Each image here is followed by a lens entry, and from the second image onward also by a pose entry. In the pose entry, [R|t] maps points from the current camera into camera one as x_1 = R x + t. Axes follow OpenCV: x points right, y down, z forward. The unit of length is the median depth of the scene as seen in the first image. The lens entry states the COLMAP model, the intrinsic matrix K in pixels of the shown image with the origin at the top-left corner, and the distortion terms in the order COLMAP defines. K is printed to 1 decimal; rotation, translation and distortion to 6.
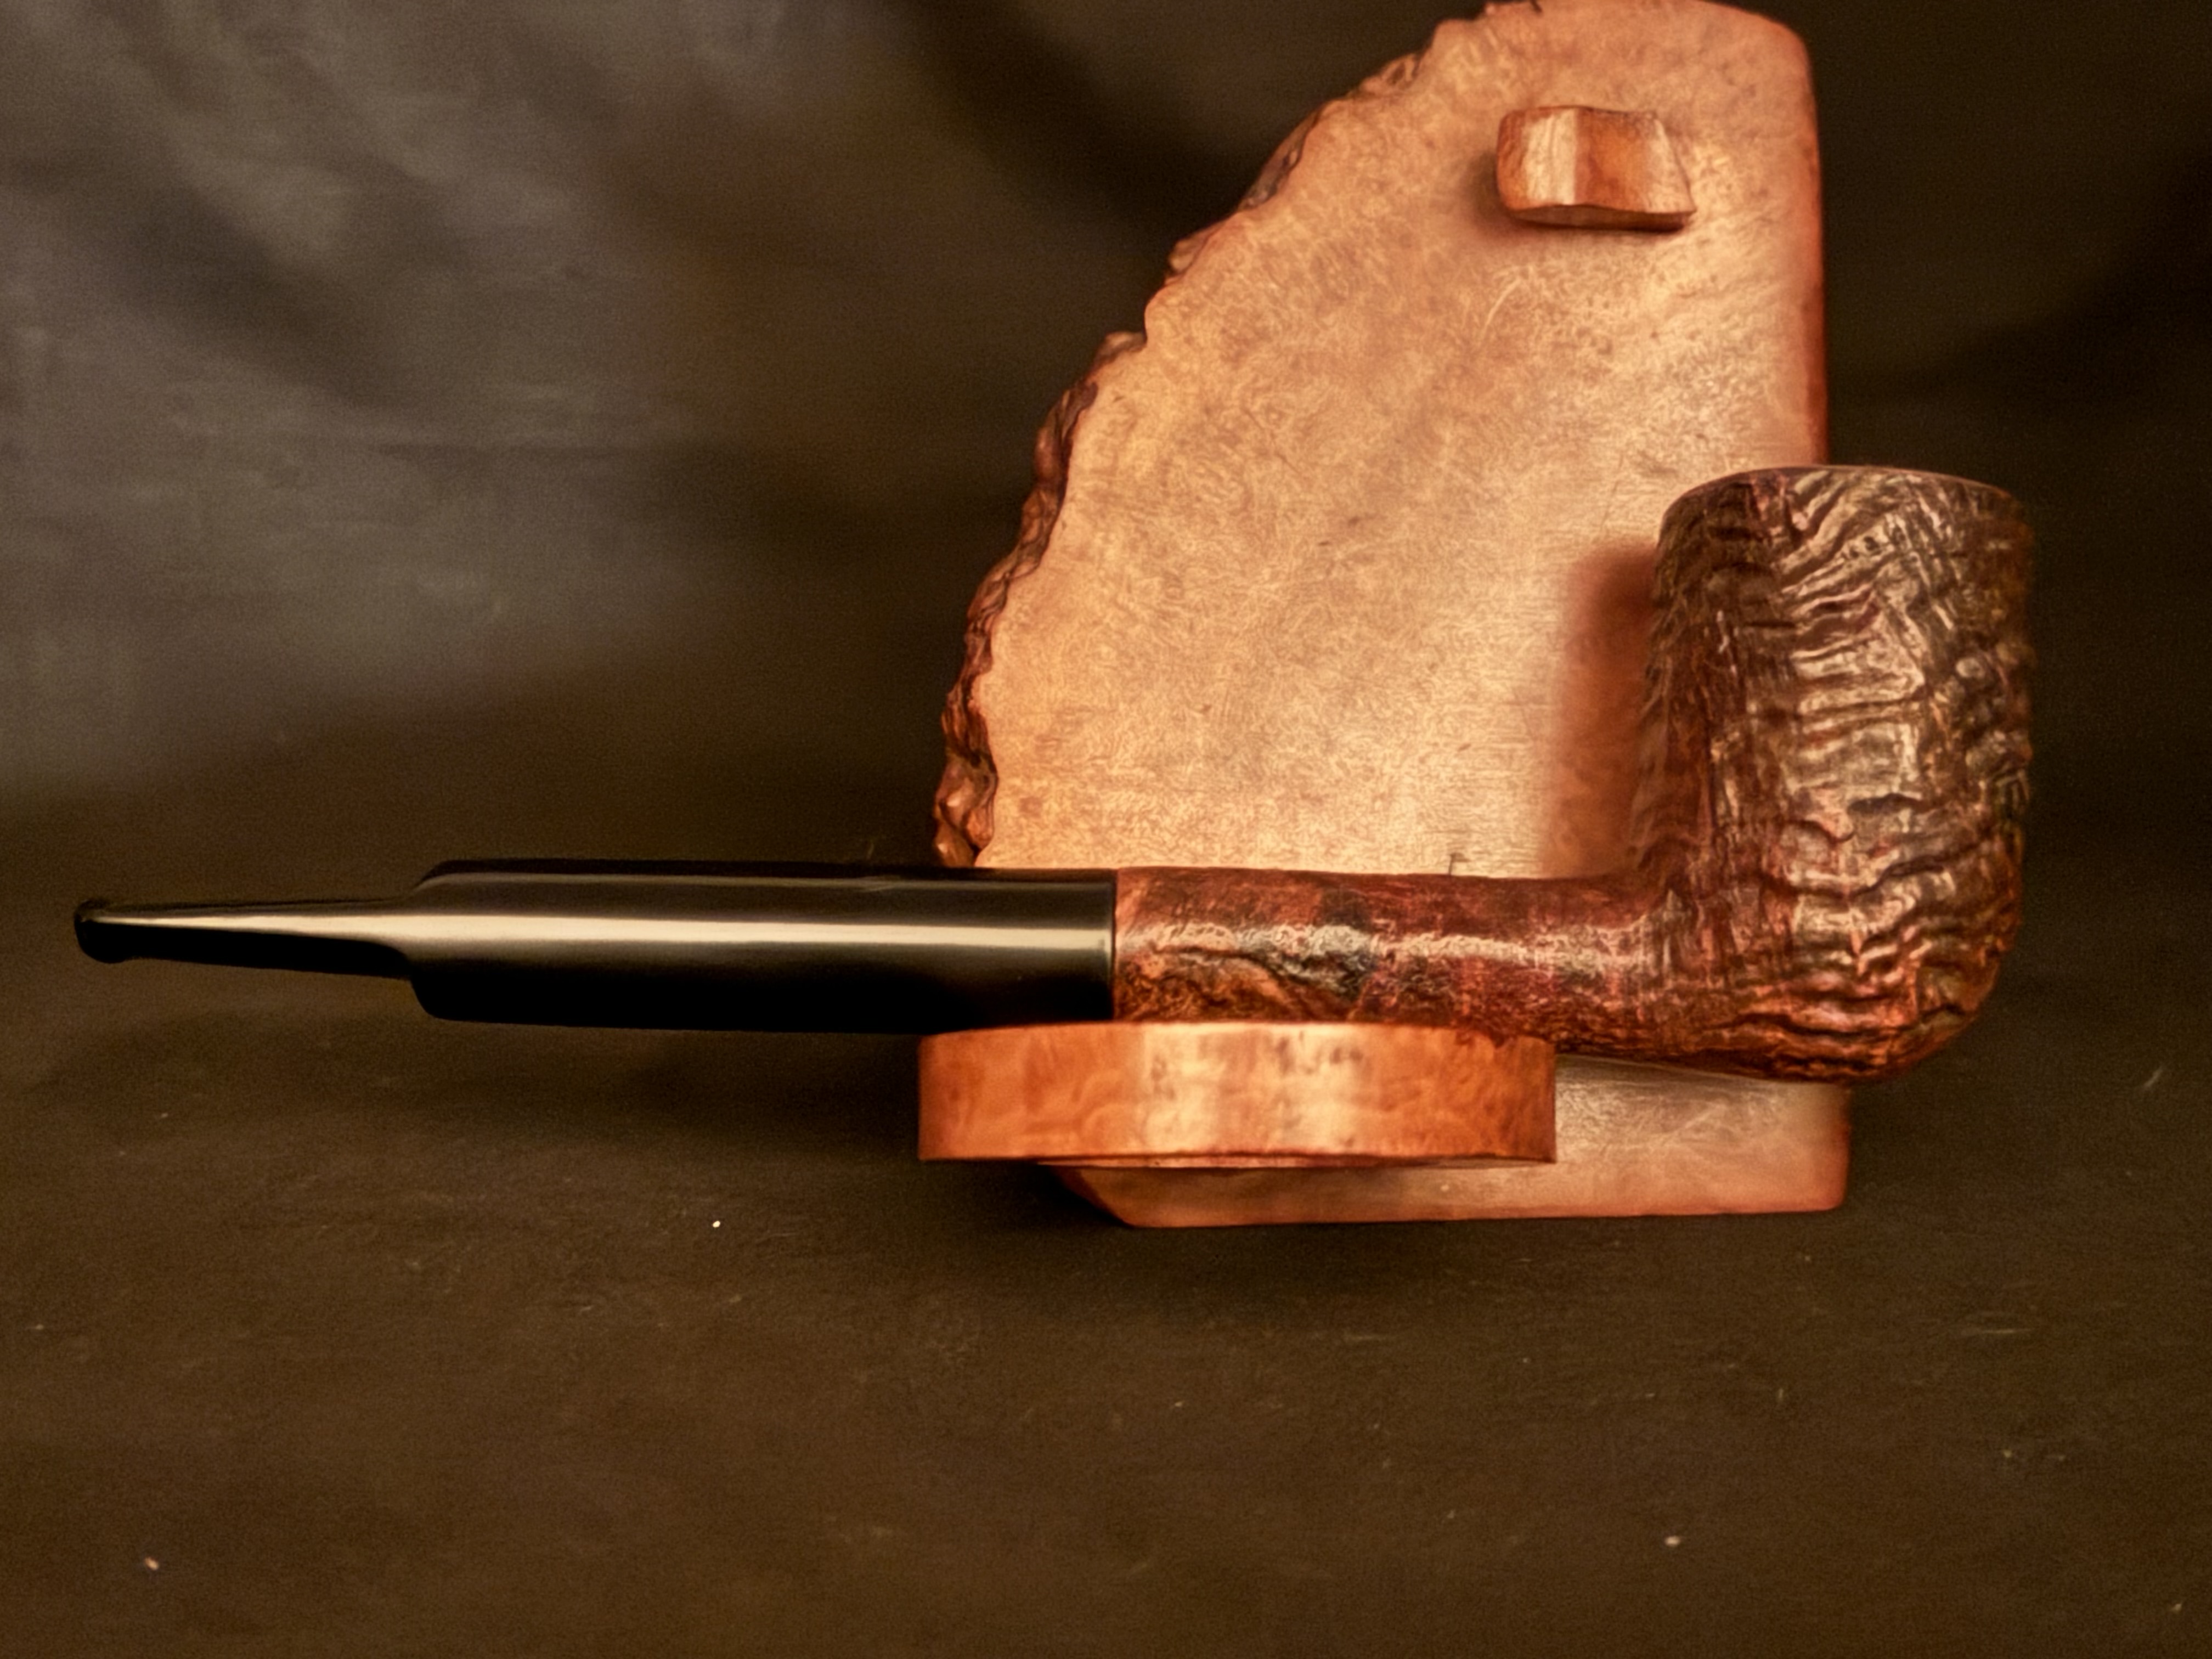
lens RADIAL K [[3621.7, 0, 1106.0], [0, 3621.7, 829.5], [0, 0, 1]] dist [0.122068, 0.011669]
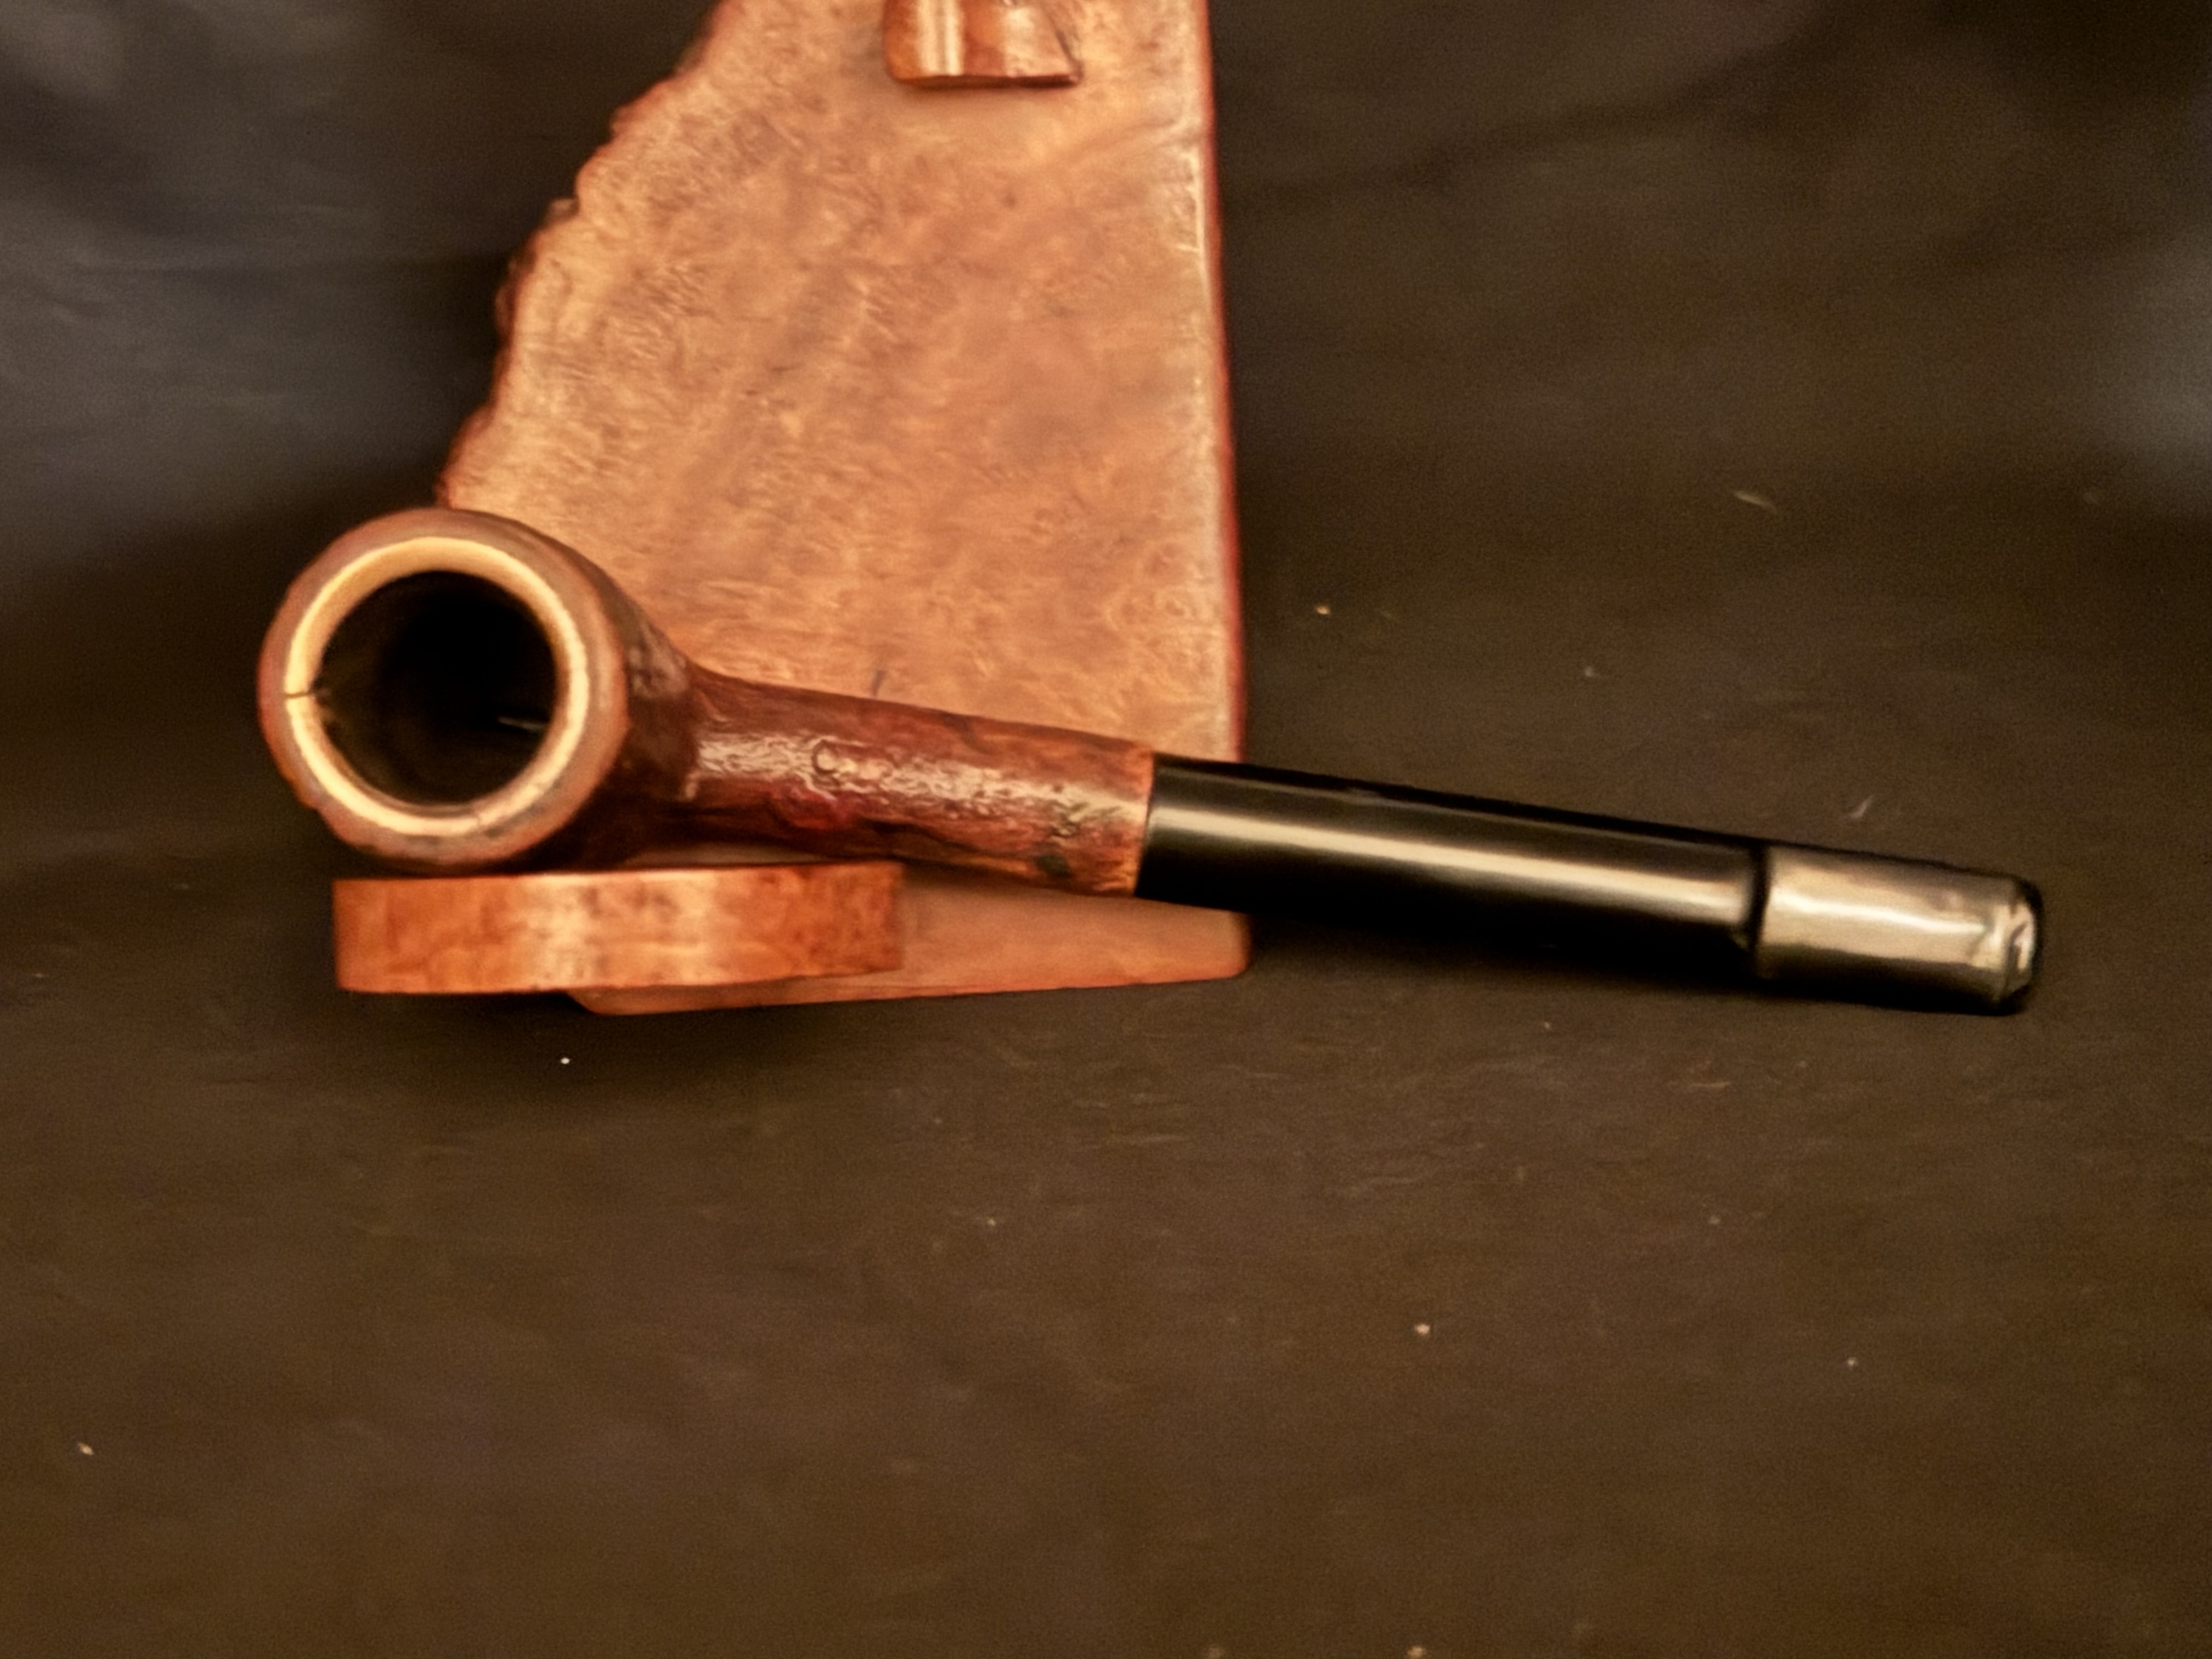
lens RADIAL K [[3621.7, 0, 1106.0], [0, 3621.7, 829.5], [0, 0, 1]] dist [0.122068, 0.011669]
pose [[0.997889, -0.030946, -0.057099, 0.225303], [0.037309, 0.992783, 0.113972, -0.068786], [0.053160, -0.115862, 0.991842, -0.096645]]
